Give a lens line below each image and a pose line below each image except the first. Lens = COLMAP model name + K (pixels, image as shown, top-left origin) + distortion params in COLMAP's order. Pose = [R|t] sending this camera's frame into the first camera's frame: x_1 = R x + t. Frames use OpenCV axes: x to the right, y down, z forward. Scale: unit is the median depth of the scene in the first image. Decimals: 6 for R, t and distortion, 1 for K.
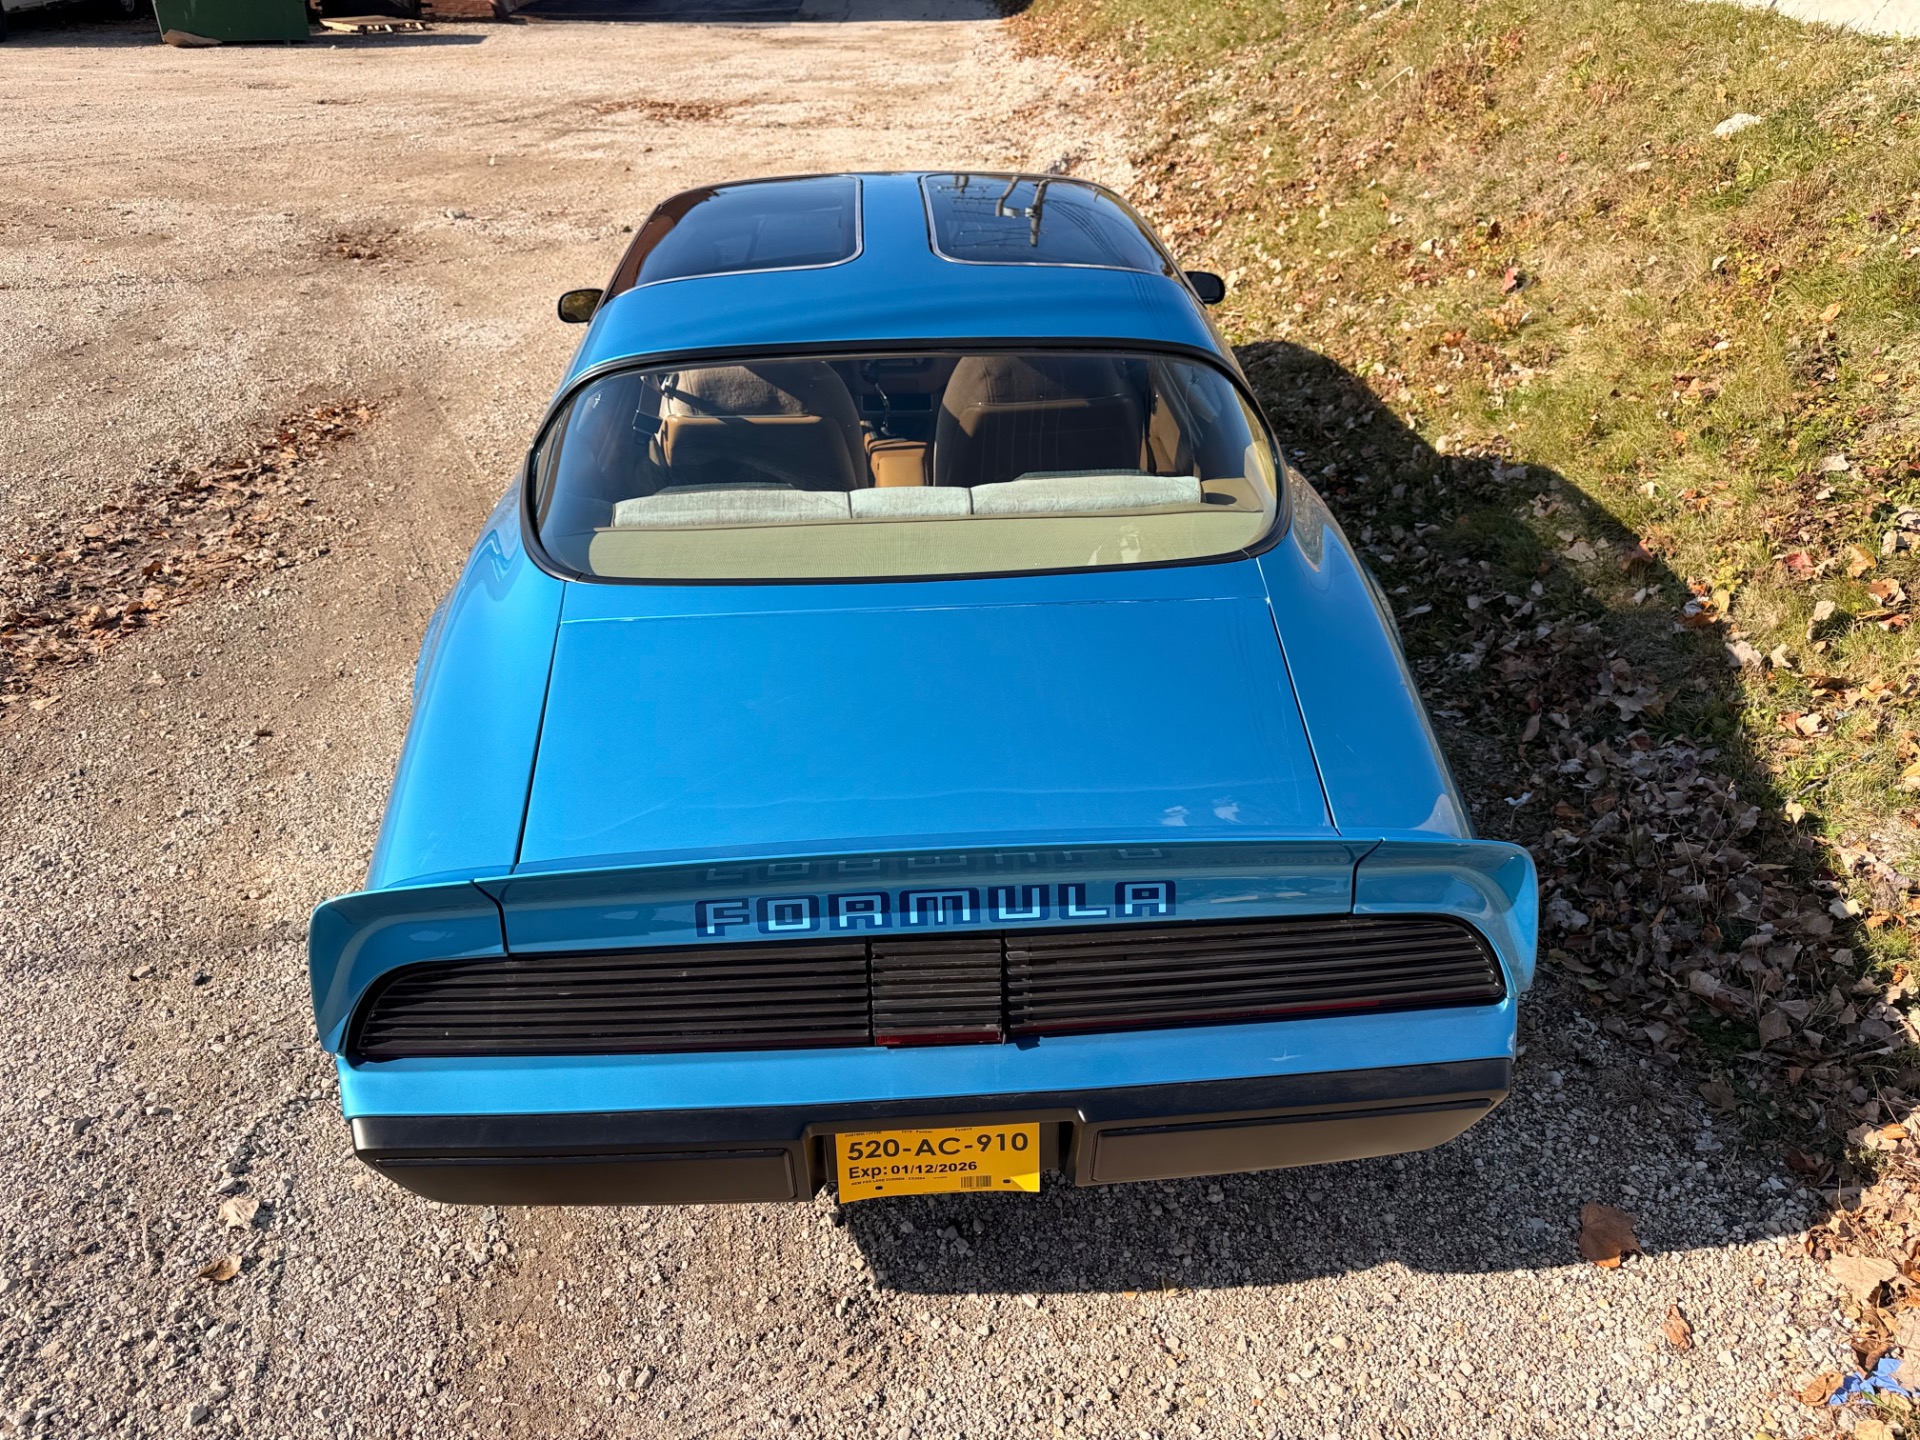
lens RADIAL K [[1394.5, 0, 954.3], [0, 1394.5, 732.9], [0, 0, 1]] dist [0.007837, -0.010951]
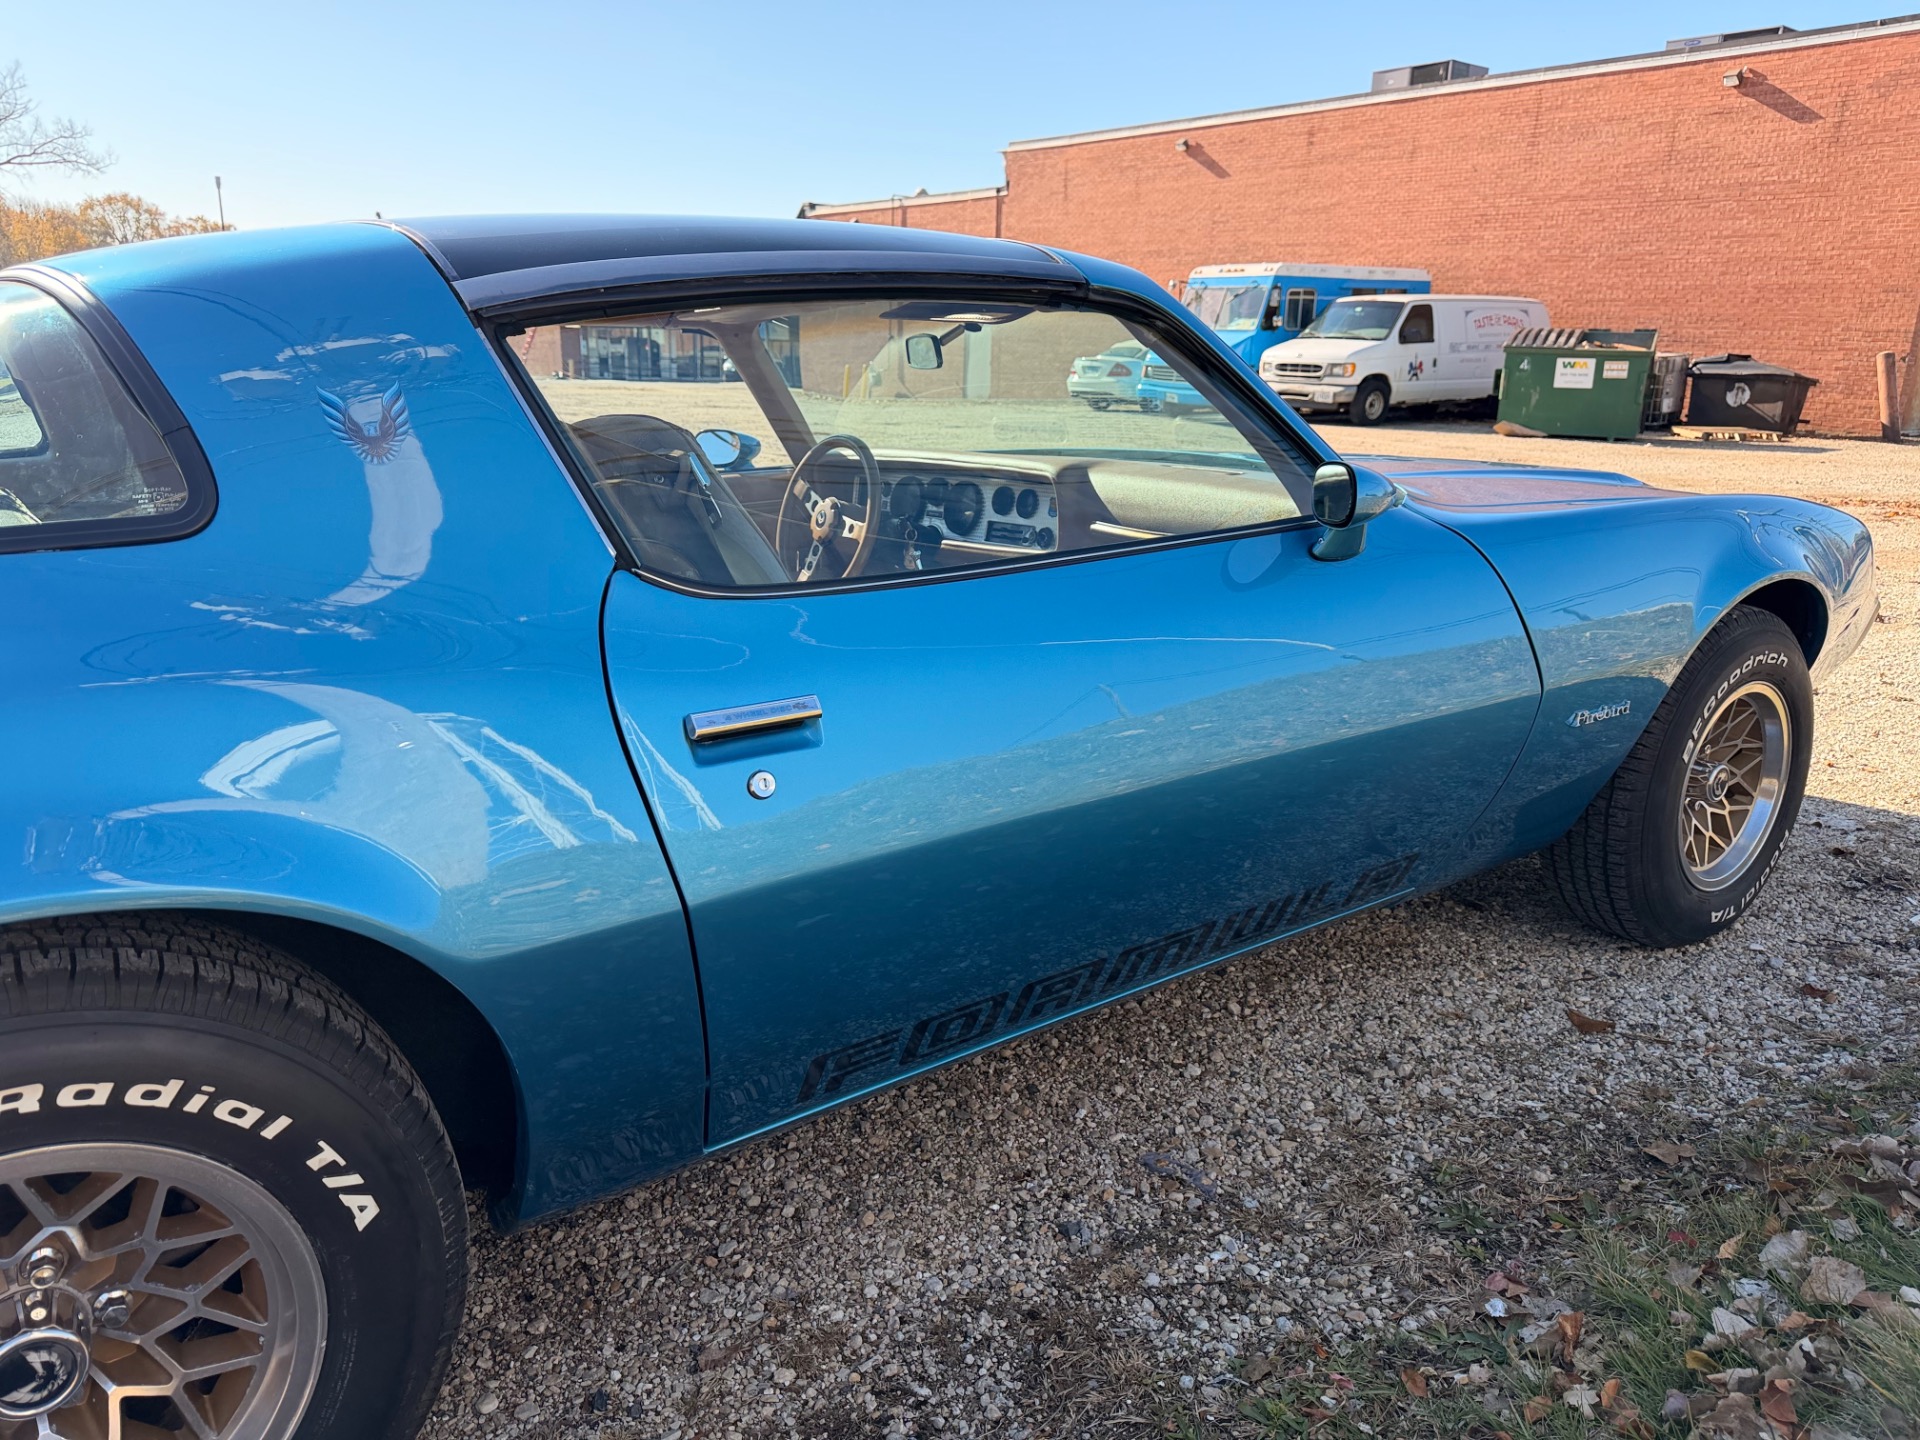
lens RADIAL K [[1370.1, 0, 962.5], [0, 1370.1, 742.7], [0, 0, 1]] dist [0.003914, -0.009358]
pose [[0.552107, 0.223378, -0.803294, 0.776131], [-0.437273, 0.897890, -0.050857, -0.267924], [0.709909, 0.379337, 0.593408, 1.070869]]
